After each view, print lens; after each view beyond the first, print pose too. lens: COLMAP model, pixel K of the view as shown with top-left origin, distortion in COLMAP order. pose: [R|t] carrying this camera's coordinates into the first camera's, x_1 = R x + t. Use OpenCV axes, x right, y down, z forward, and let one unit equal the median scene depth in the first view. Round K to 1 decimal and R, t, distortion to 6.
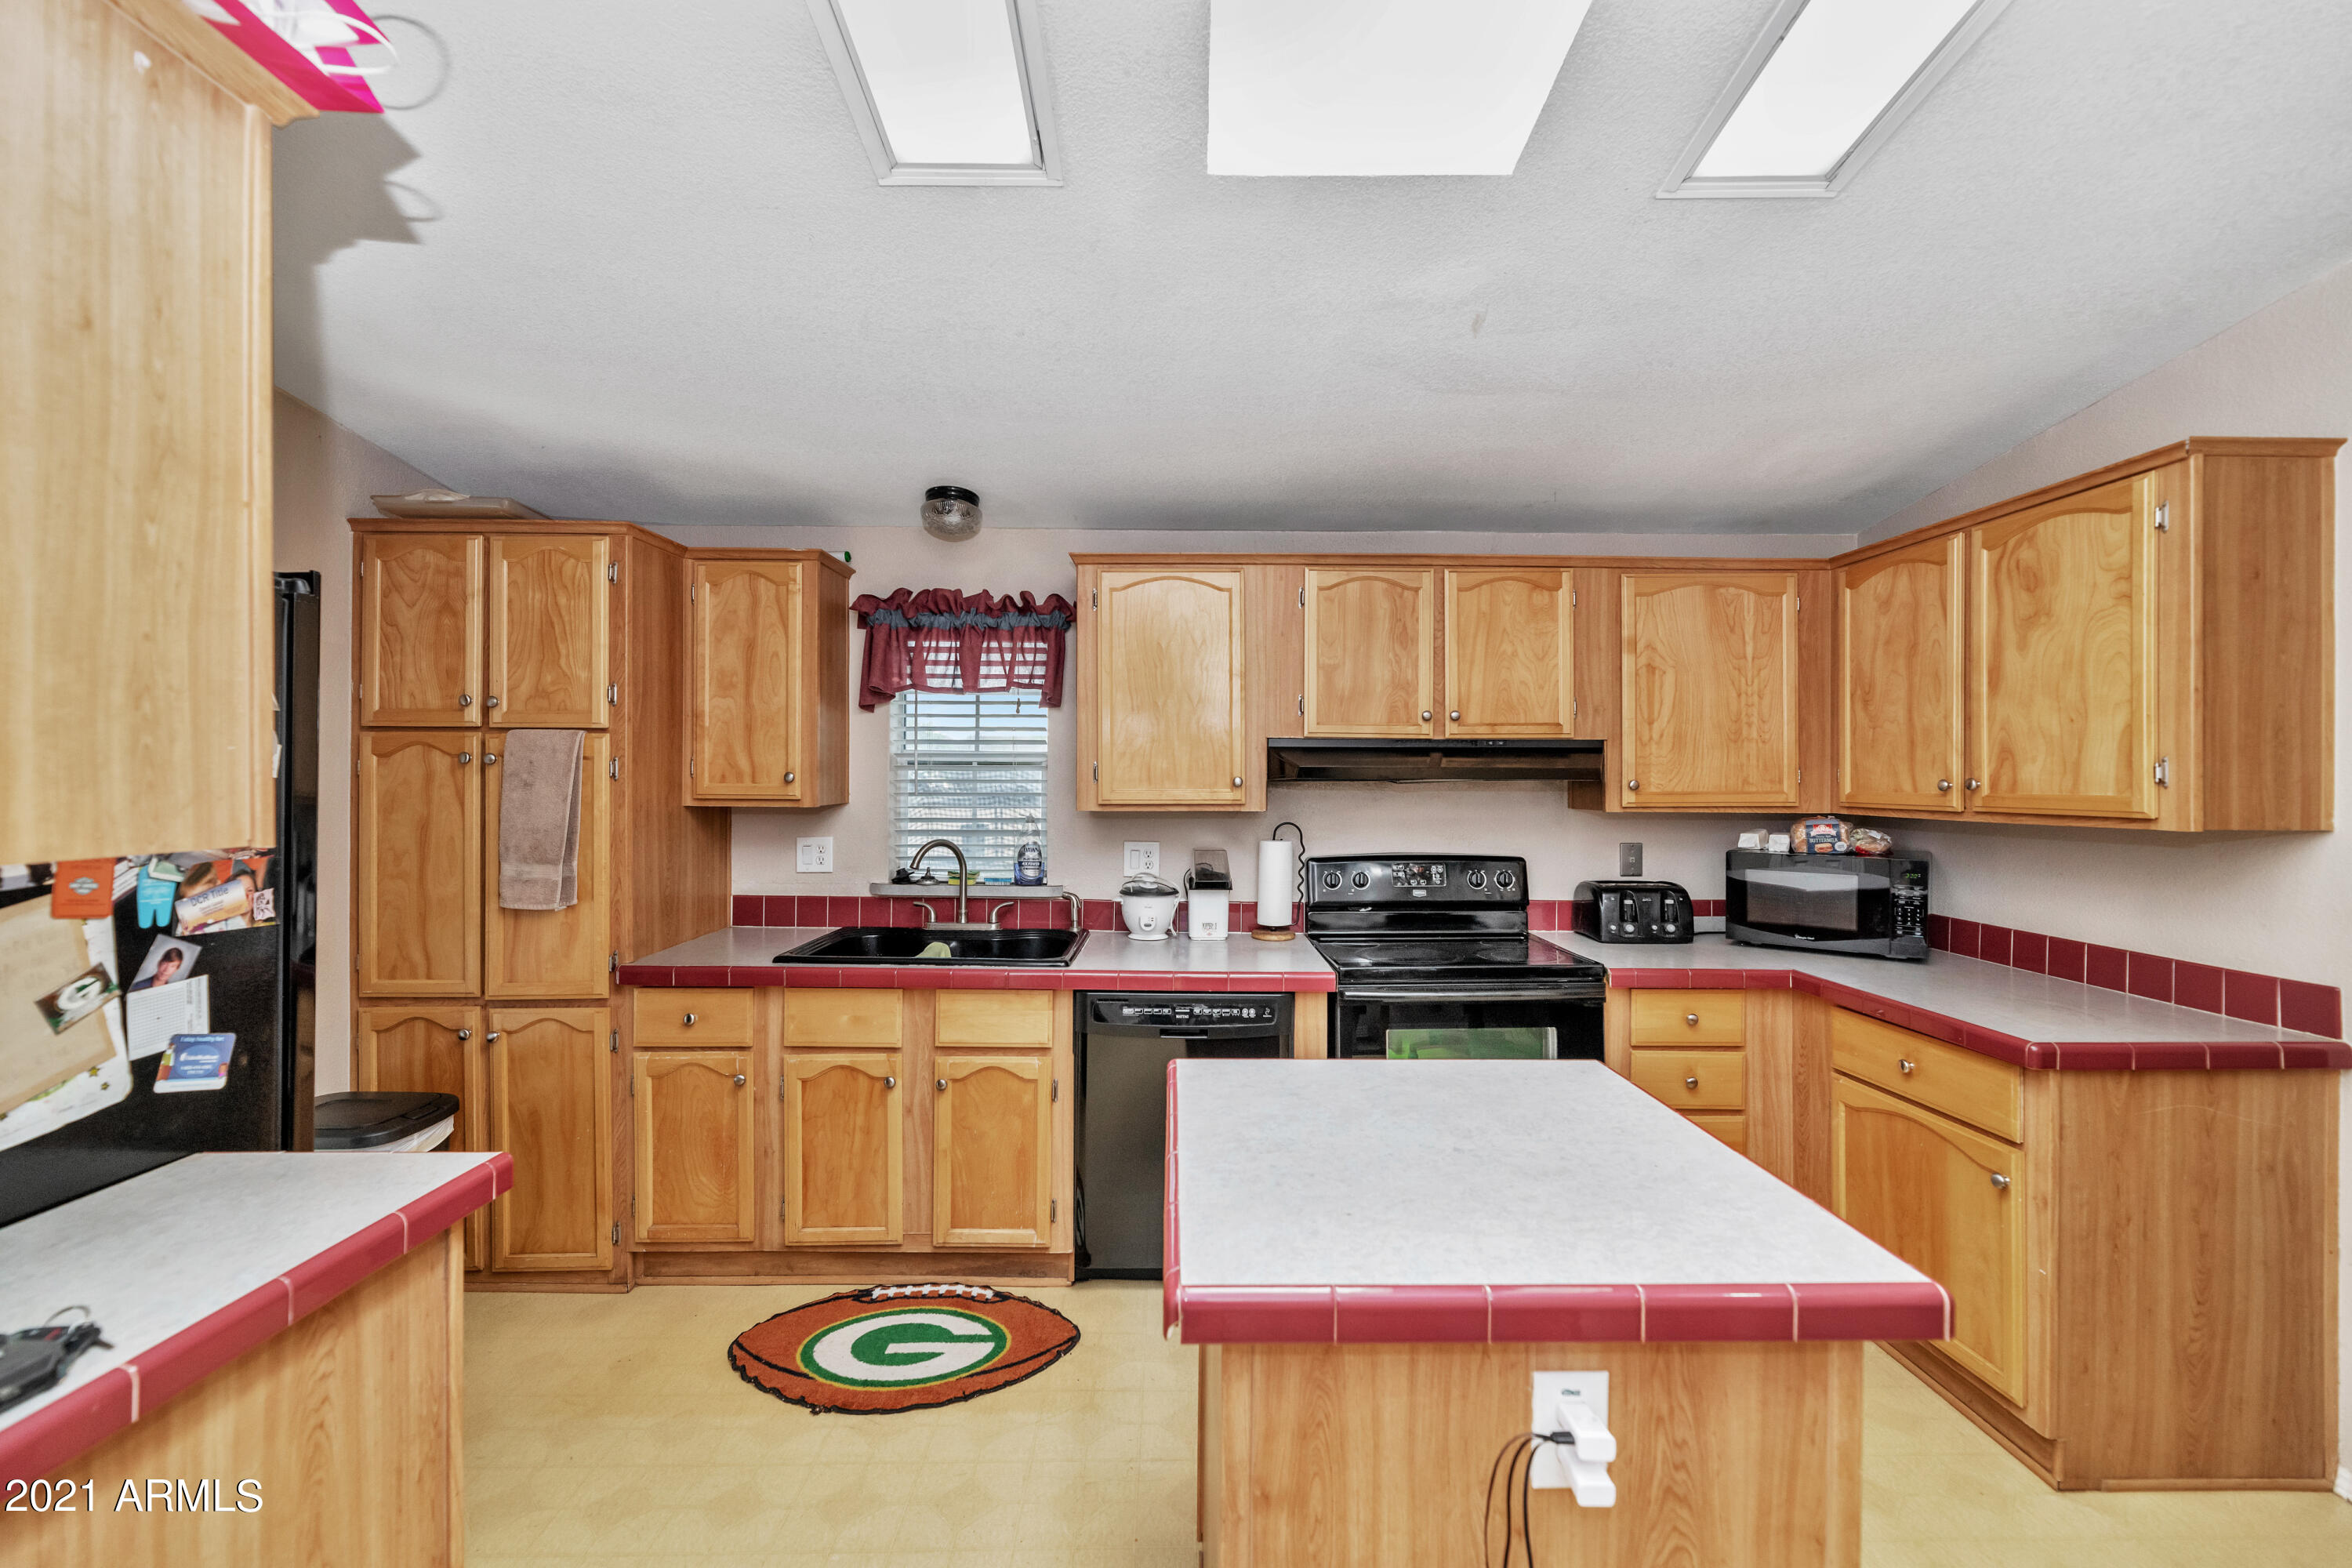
lens RADIAL K [[959.8, 0, 1177.4], [0, 959.8, 774.5], [0, 0, 1]] dist [0.000060, -0.000480]
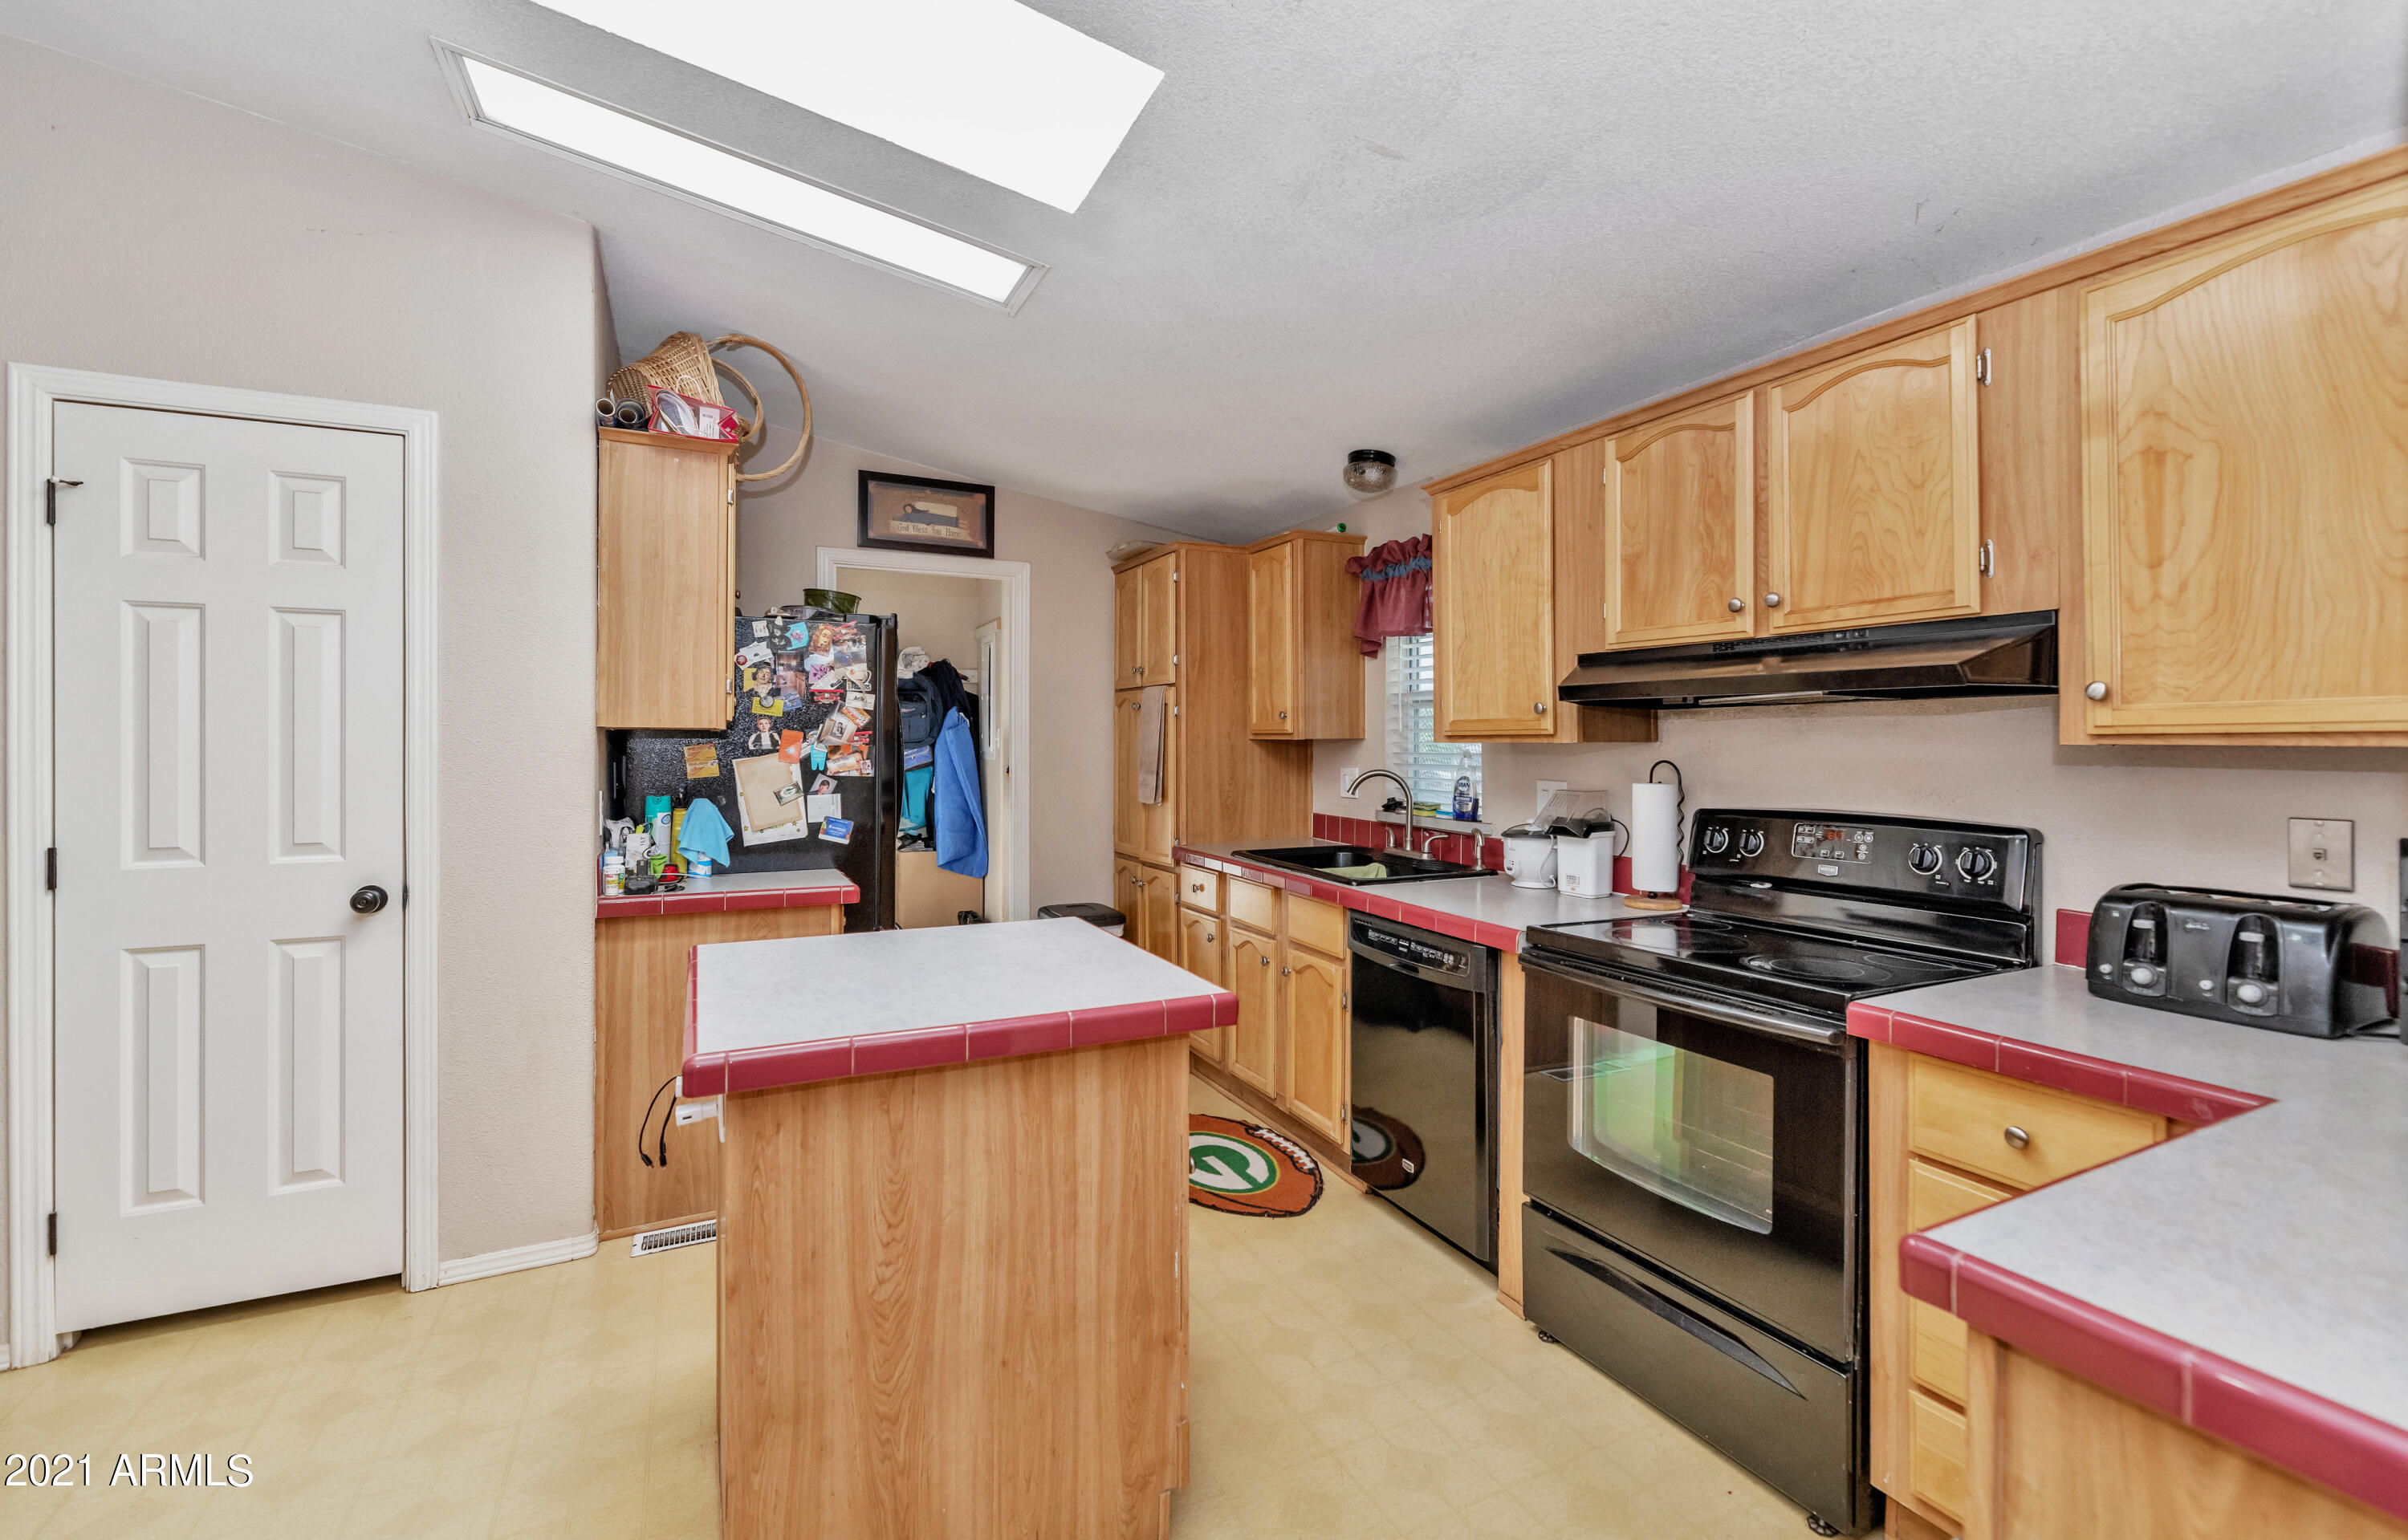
lens RADIAL K [[1031.3, 0, 1230.5], [0, 1031.3, 735.9], [0, 0, 1]] dist [-0.002901, -0.000194]
pose [[0.445077, -0.006055, -0.895472, 0.913767], [-0.000502, 0.999975, -0.007011, 0.046796], [0.895492, 0.003570, 0.445063, 0.403861]]
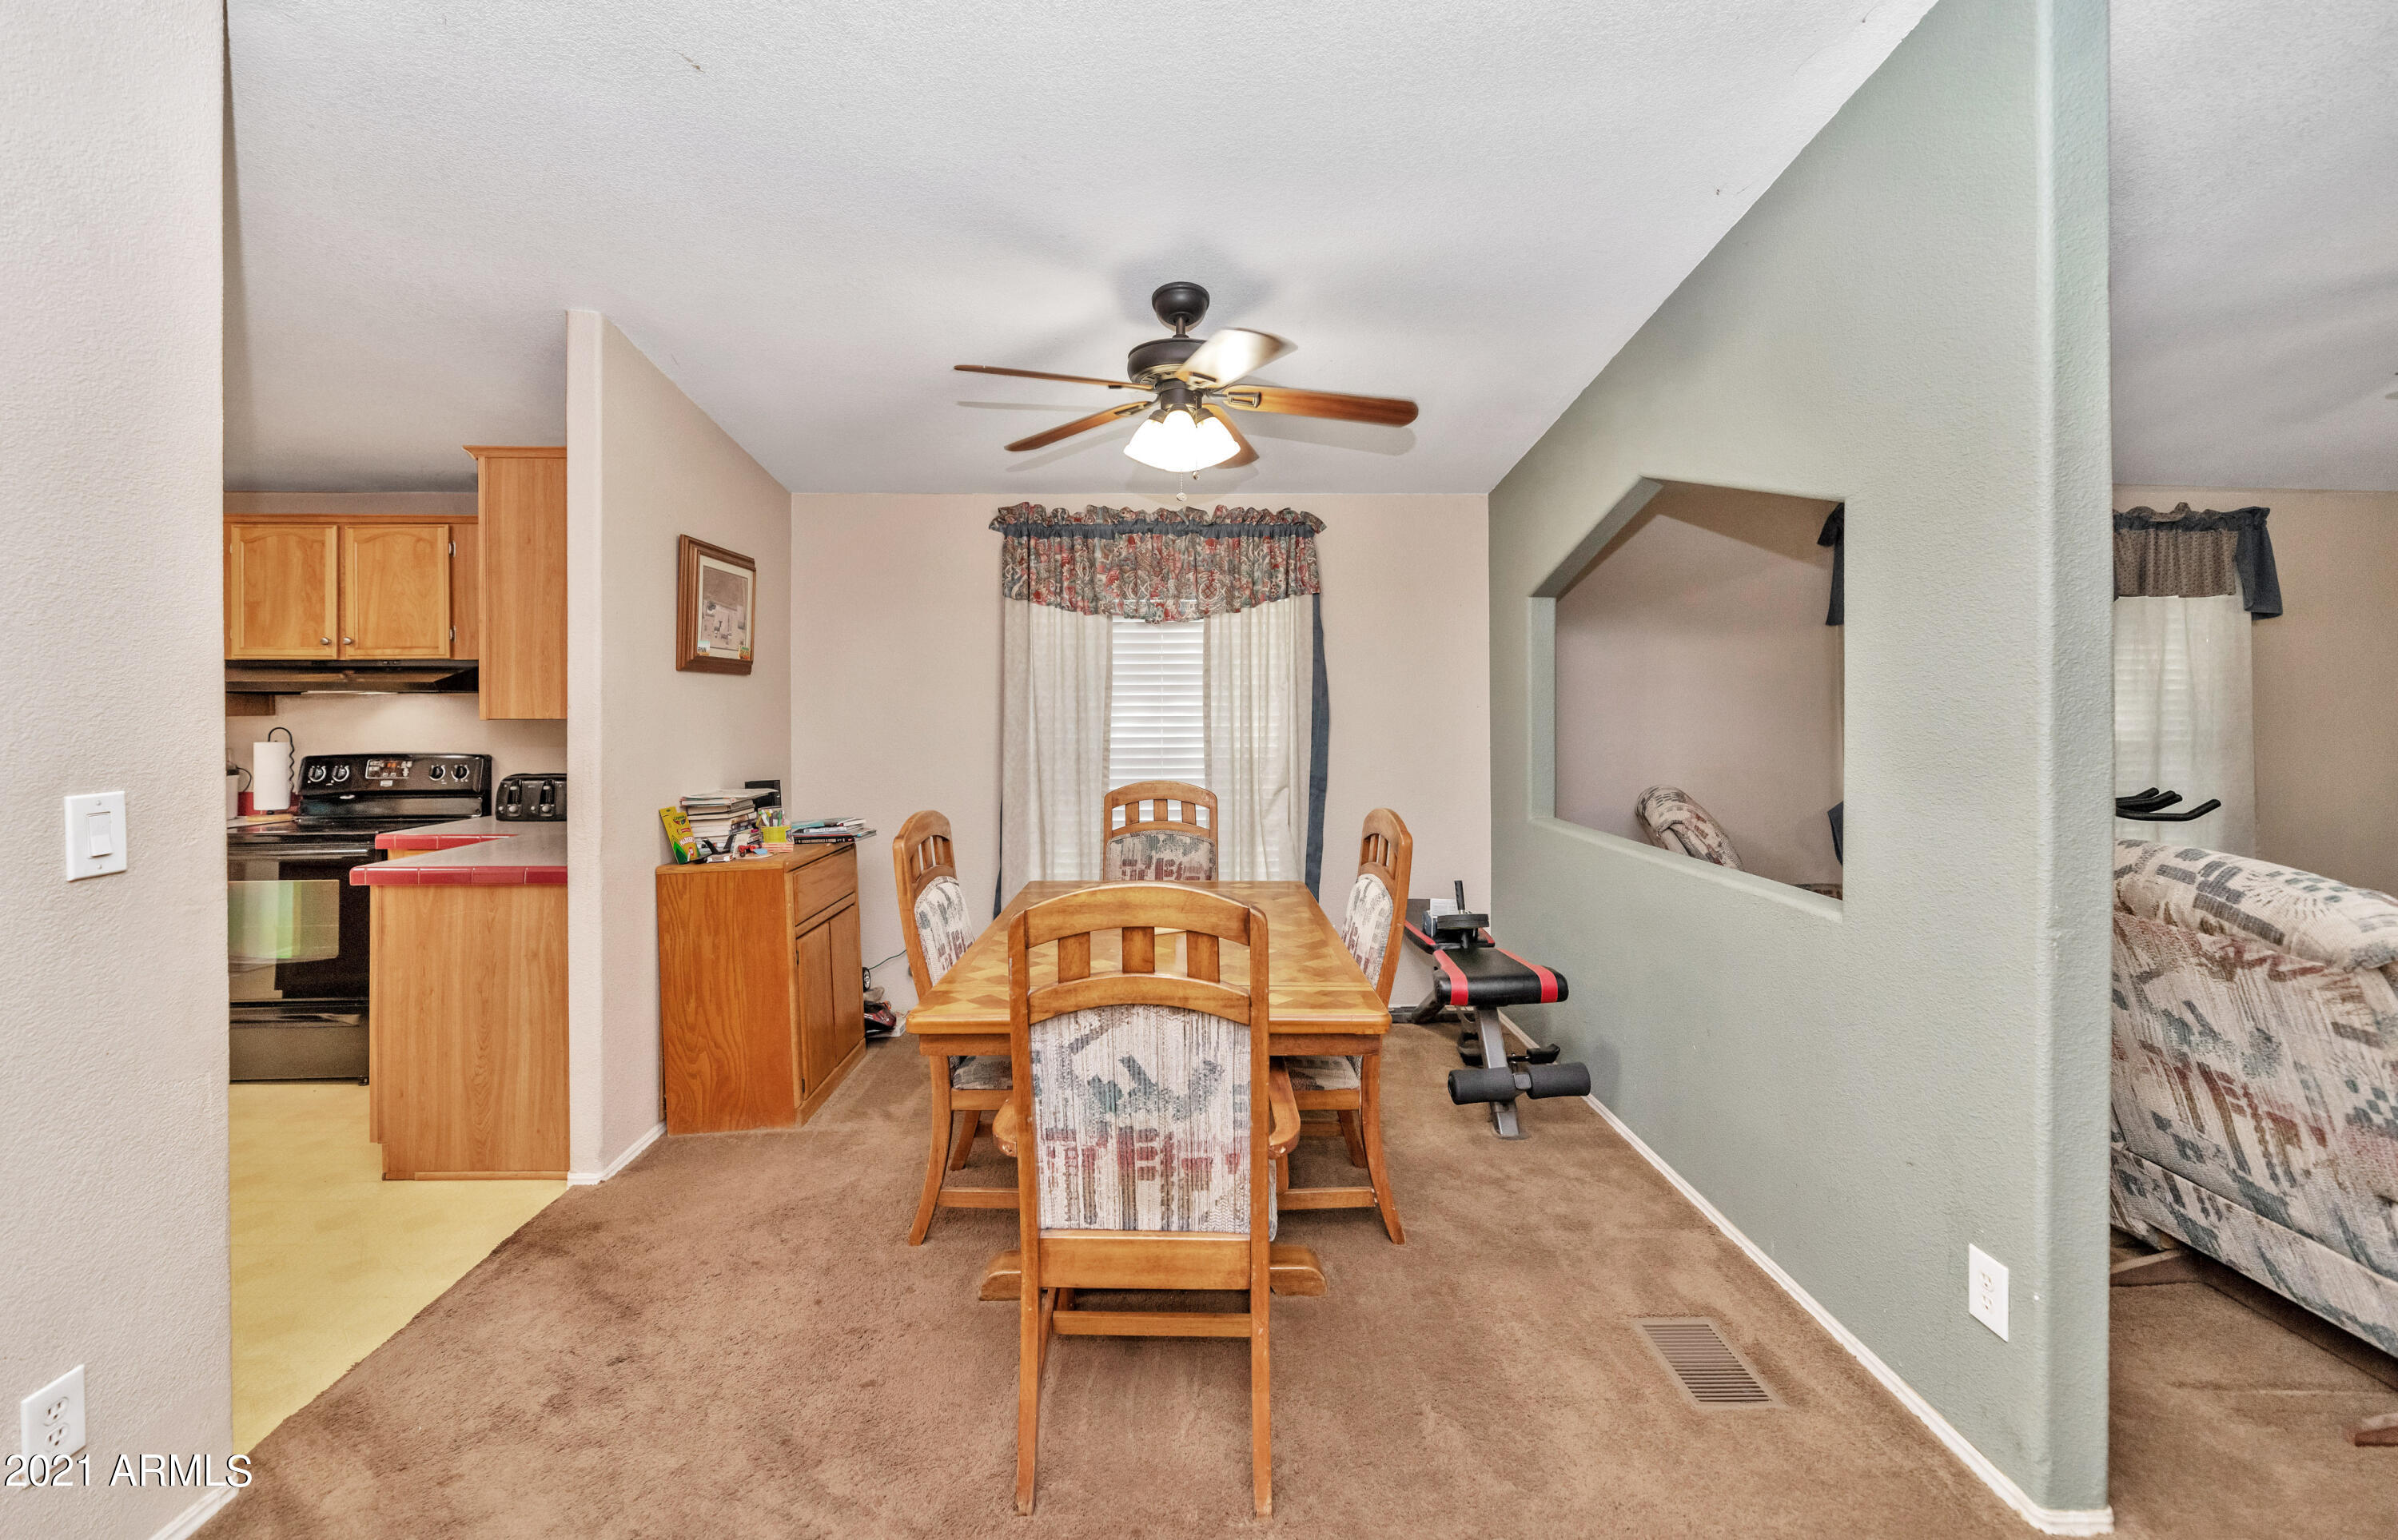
lens RADIAL K [[998.1, 0, 1195.5], [0, 998.1, 701.6], [0, 0, 1]] dist [-0.001996, -0.000104]
pose [[0.999935, -0.004883, 0.010314, 1.668047], [0.004894, 0.999988, -0.001003, 0.030664], [-0.010309, 0.001054, 0.999946, -0.395589]]
